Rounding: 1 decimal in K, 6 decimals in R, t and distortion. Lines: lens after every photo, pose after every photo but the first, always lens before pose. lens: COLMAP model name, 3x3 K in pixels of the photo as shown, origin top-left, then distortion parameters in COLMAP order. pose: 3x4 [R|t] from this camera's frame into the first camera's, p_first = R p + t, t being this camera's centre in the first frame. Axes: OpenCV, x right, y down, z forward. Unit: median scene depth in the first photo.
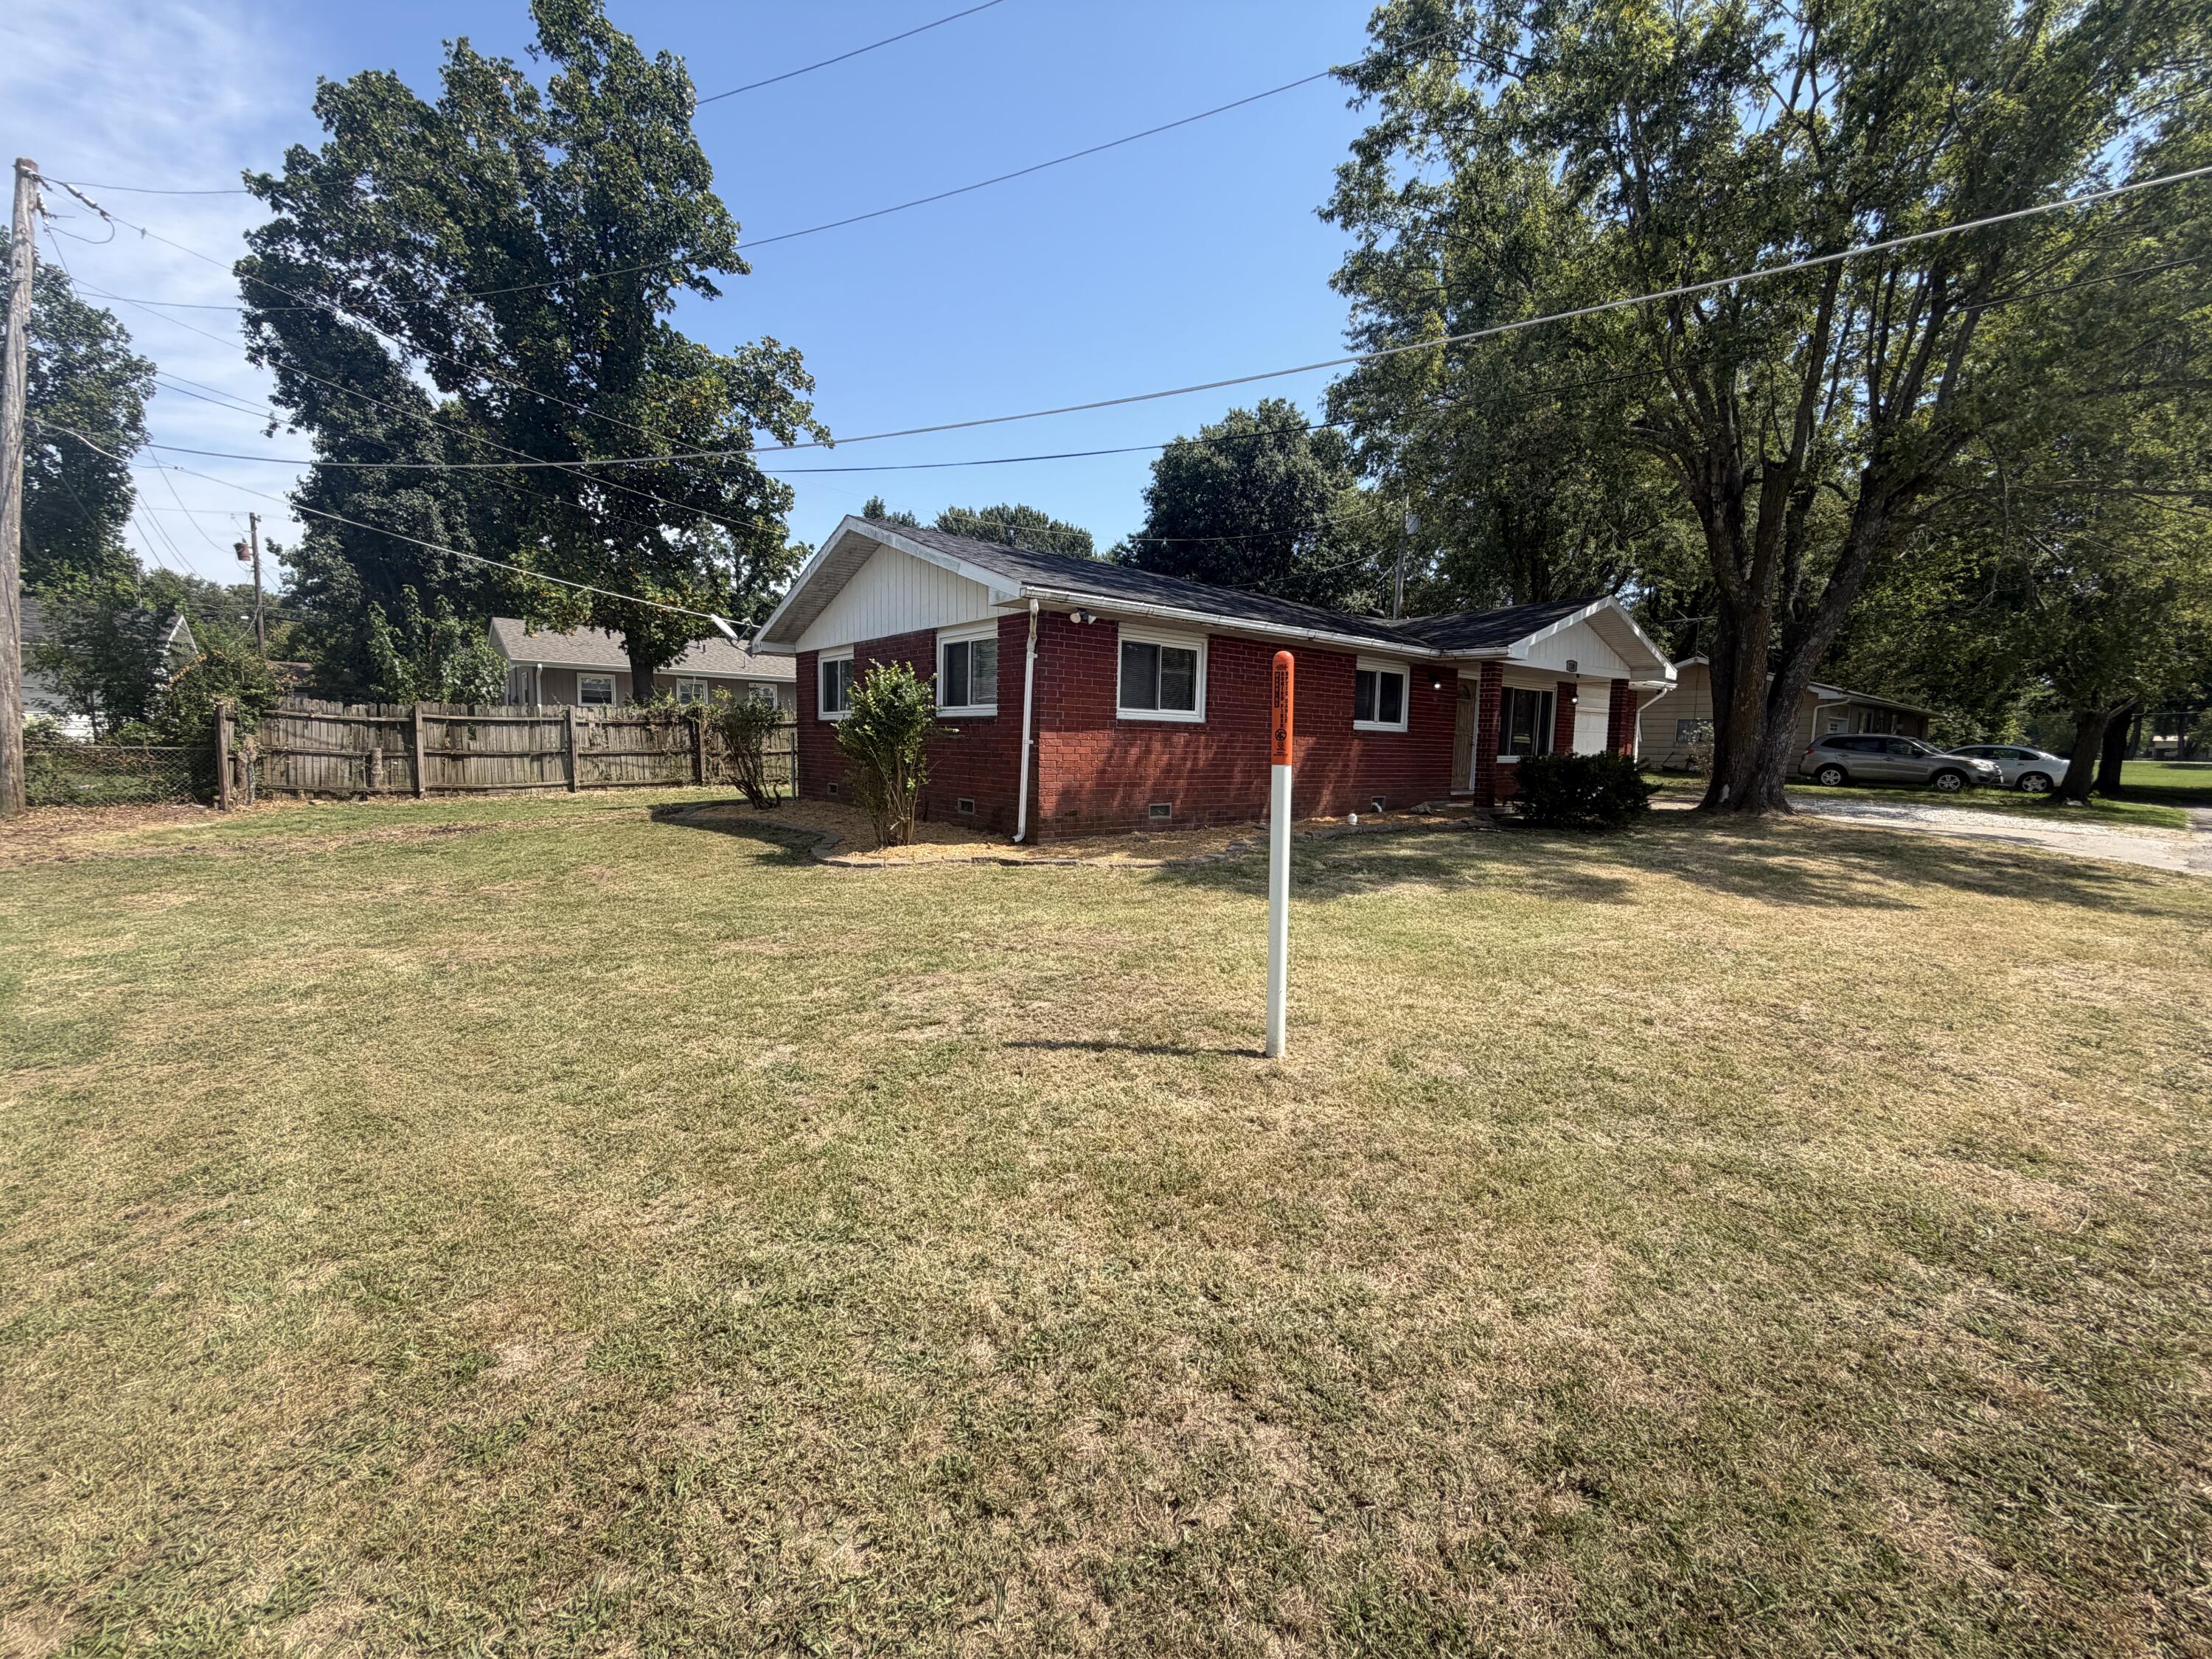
lens RADIAL K [[881.4, 0, 1106.0], [0, 881.4, 829.5], [0, 0, 1]] dist [0.001790, 0.000143]
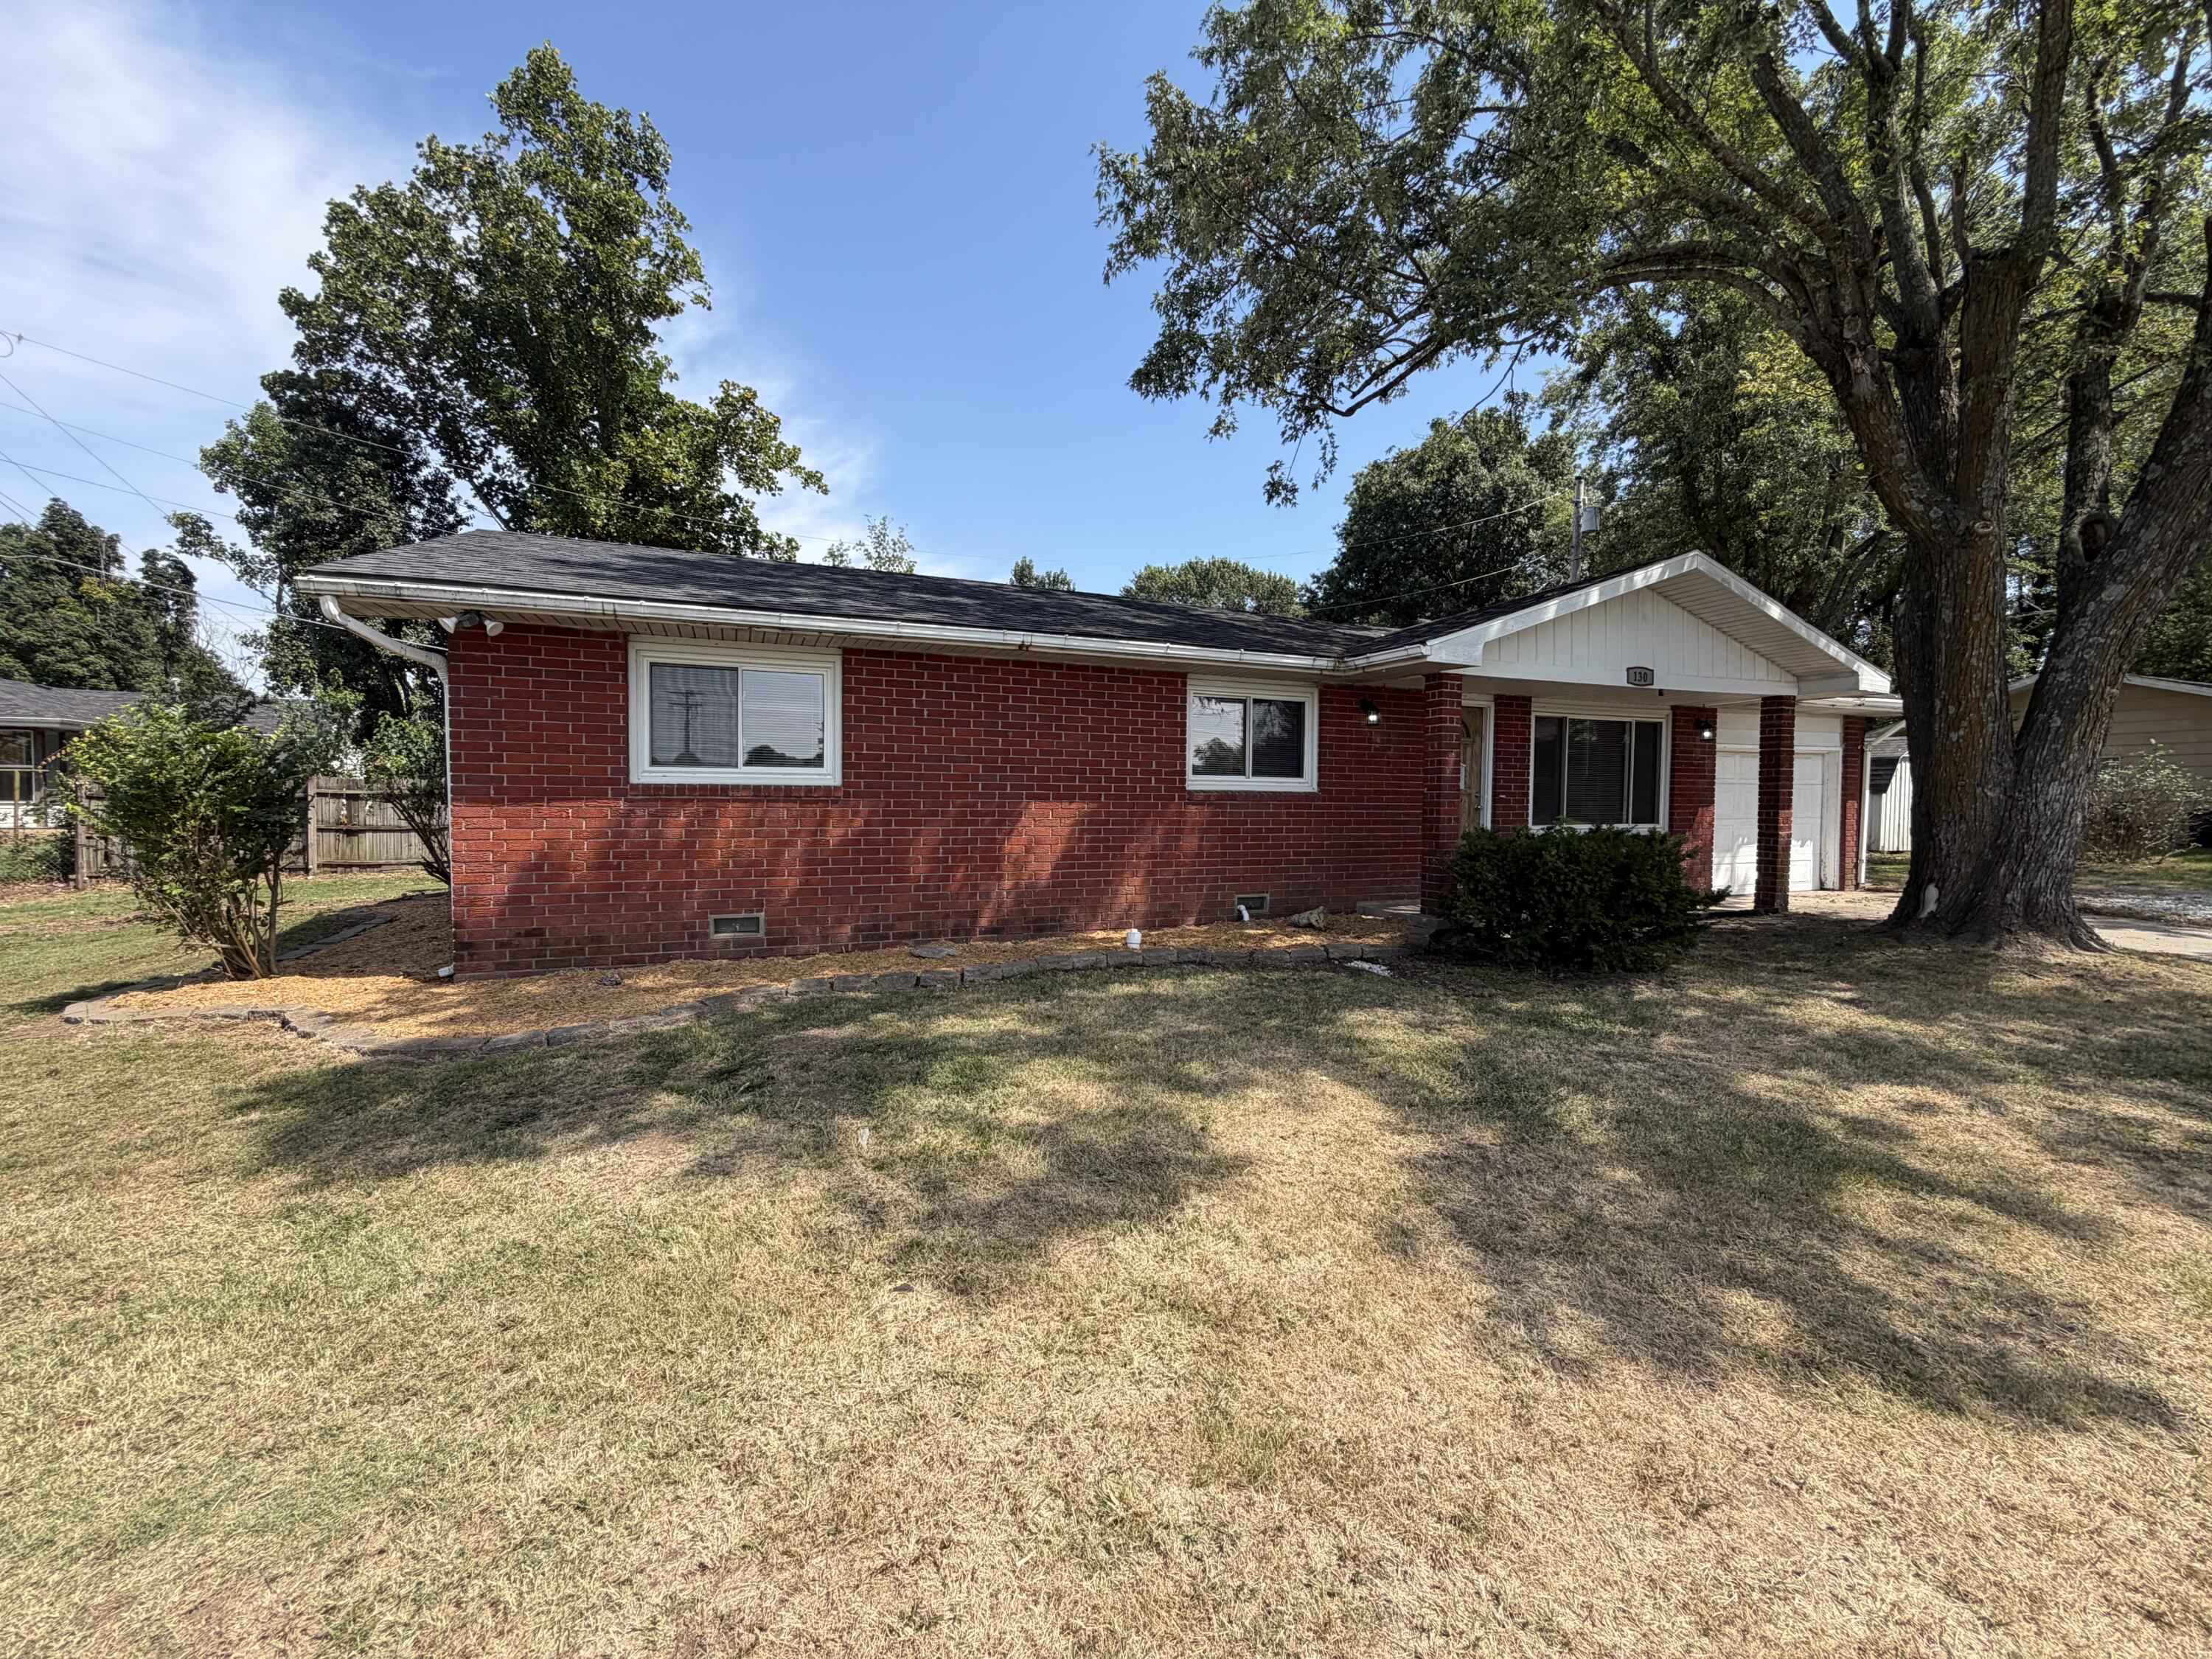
lens RADIAL K [[881.4, 0, 1106.0], [0, 881.4, 829.5], [0, 0, 1]] dist [0.001790, 0.000143]
pose [[0.955926, -0.003335, -0.293589, 0.334635], [-0.016130, 0.997829, -0.063854, -0.035730], [0.293164, 0.065775, 0.953797, 0.310411]]
